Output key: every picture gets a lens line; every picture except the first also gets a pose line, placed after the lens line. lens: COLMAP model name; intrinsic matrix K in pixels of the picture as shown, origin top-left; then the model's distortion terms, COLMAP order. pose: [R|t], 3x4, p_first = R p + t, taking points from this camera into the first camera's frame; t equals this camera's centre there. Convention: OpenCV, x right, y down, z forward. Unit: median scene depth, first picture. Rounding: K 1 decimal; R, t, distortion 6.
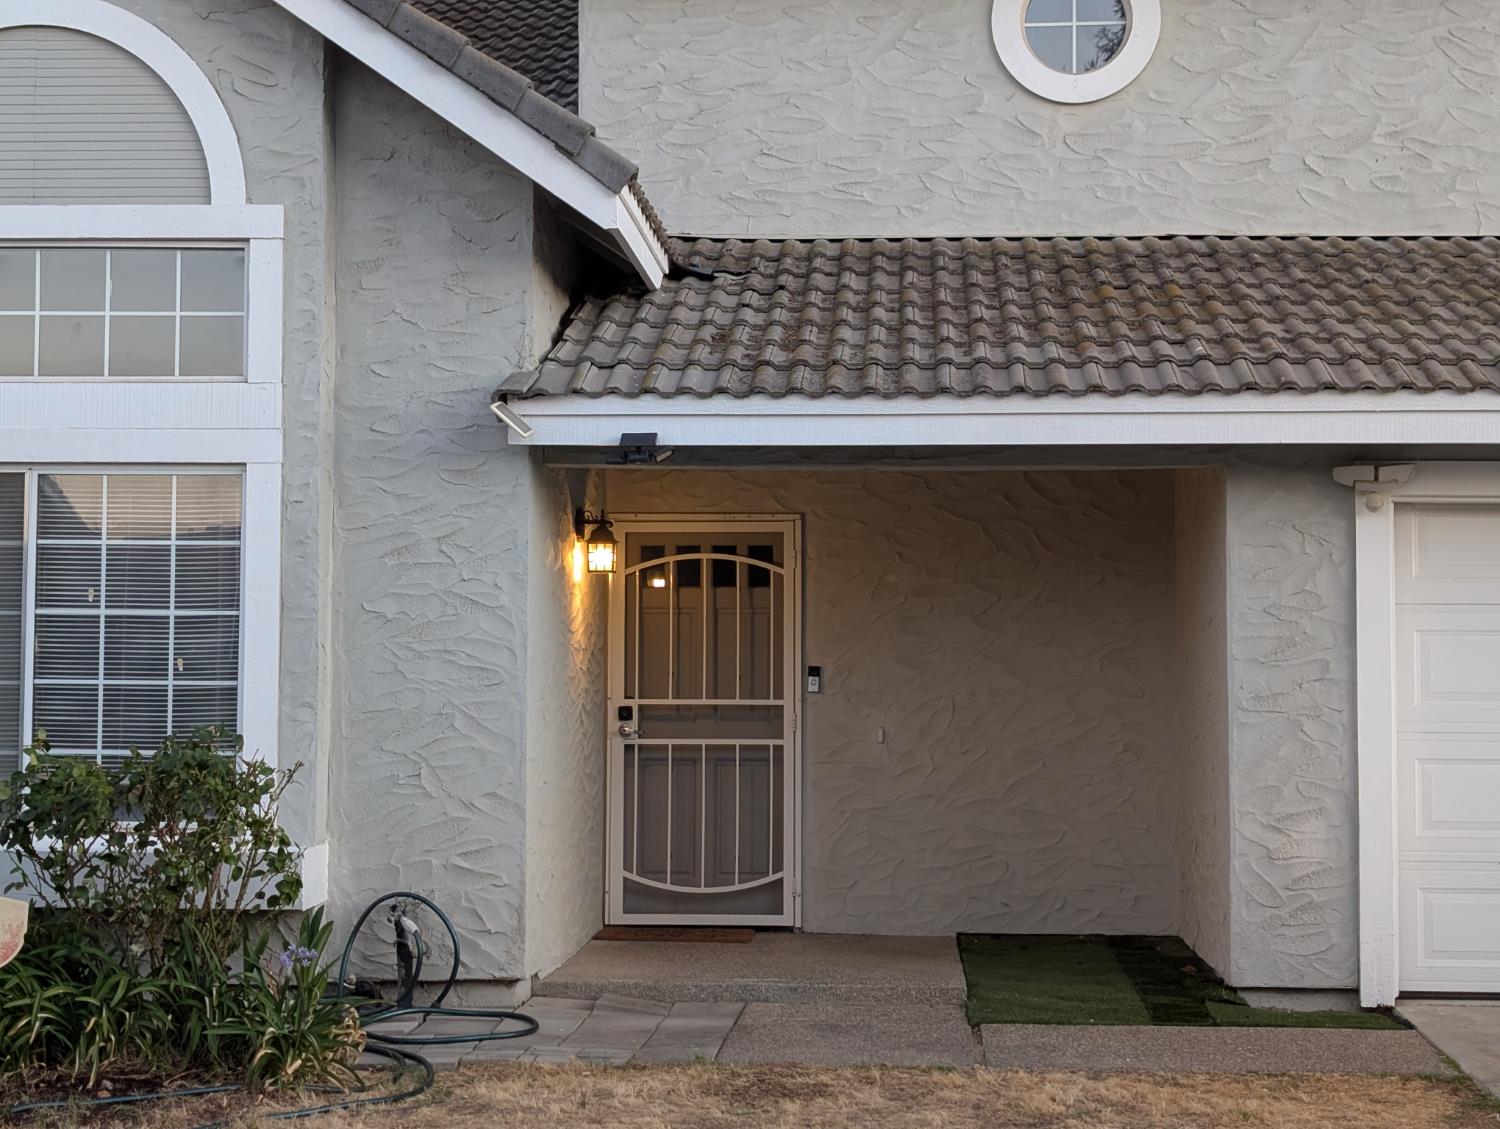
lens RADIAL K [[2438.1, 0, 749.0], [0, 2438.1, 573.7], [0, 0, 1]] dist [0.089648, 0.000000]
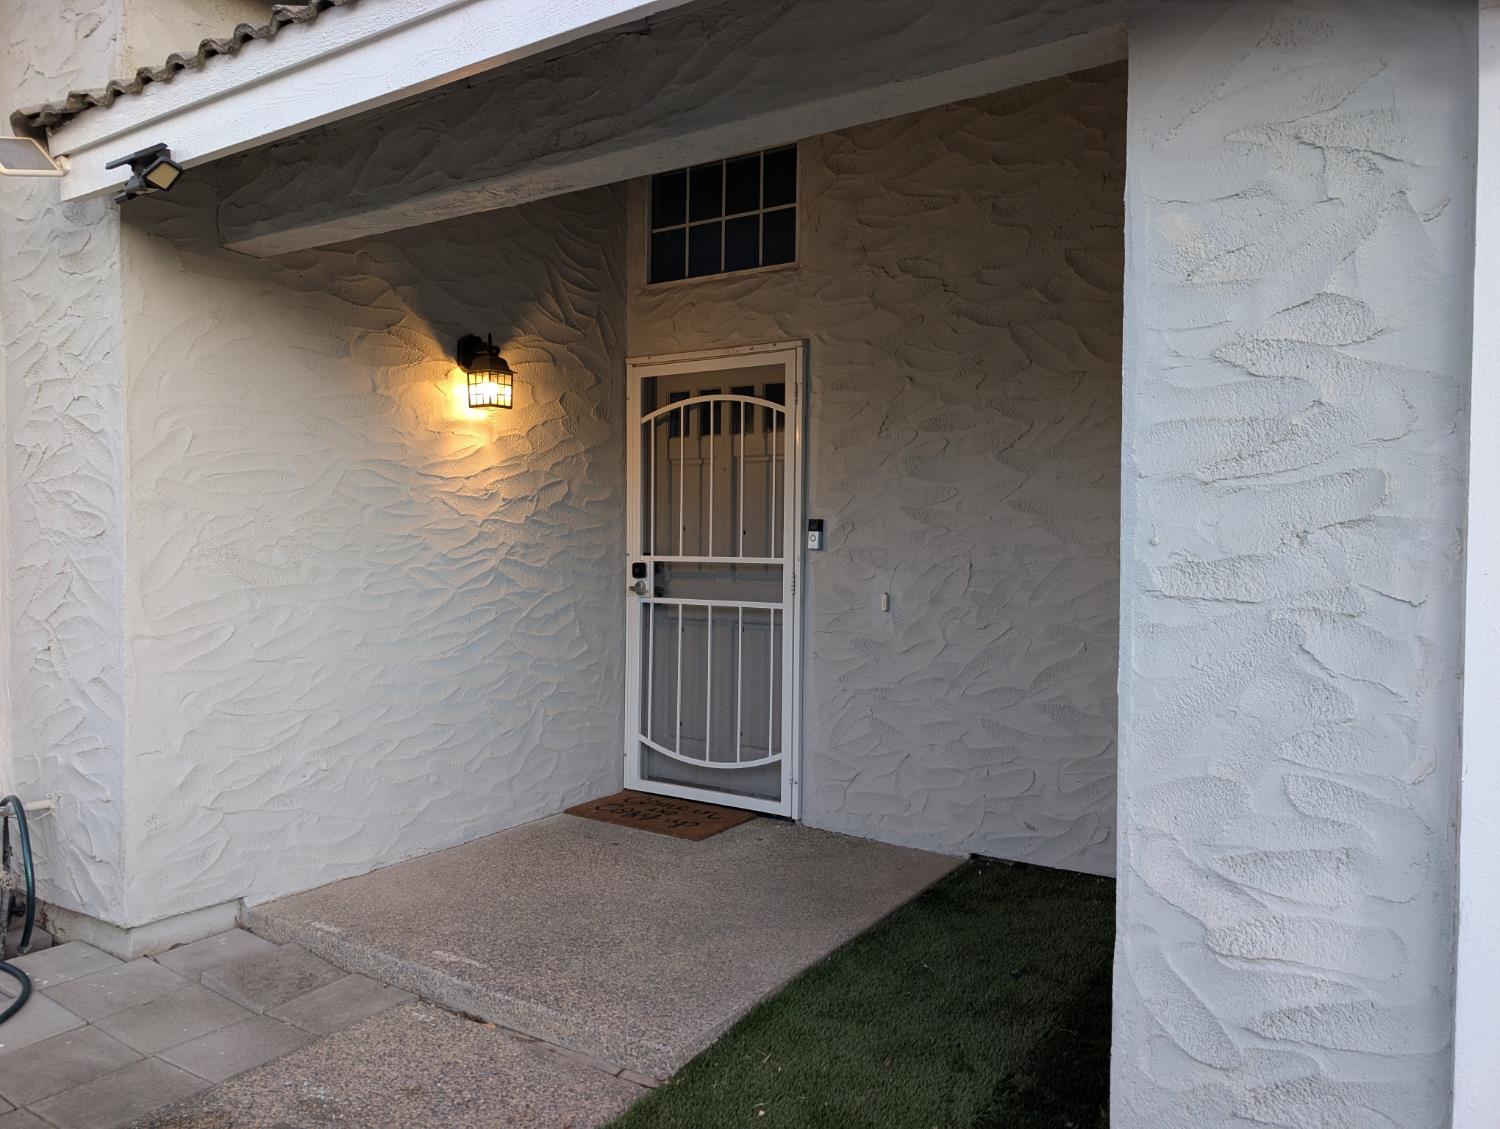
lens RADIAL K [[1081.4, 0, 745.3], [0, 1081.4, 570.4], [0, 0, 1]] dist [0.022753, -0.020634]
pose [[0.869128, 0.016043, -0.494327, 0.216627], [0.017947, 0.997793, 0.063937, 0.035335], [0.494262, -0.064441, 0.866921, 0.743092]]
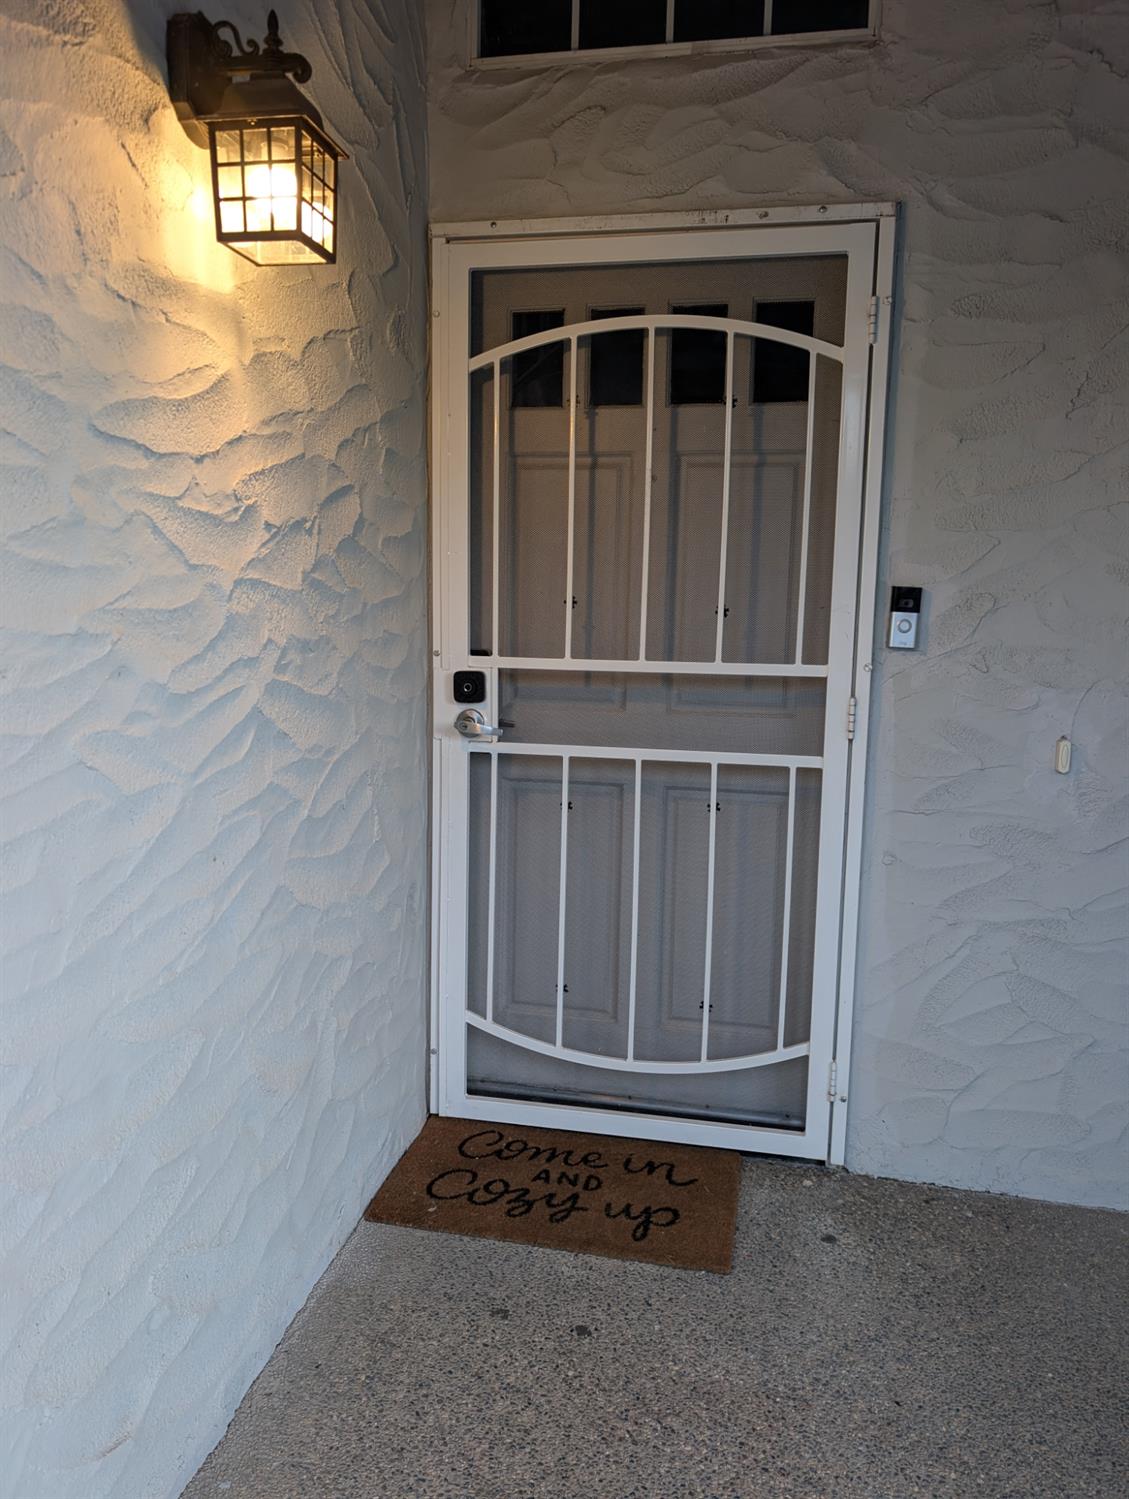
lens RADIAL K [[1080.7, 0, 554.9], [0, 1080.7, 750.9], [0, 0, 1]] dist [0.022753, -0.020634]
pose [[0.991730, 0.030647, -0.124626, -0.010470], [-0.007314, 0.982988, 0.183523, 0.035954], [0.128131, -0.181094, 0.975083, 0.907127]]
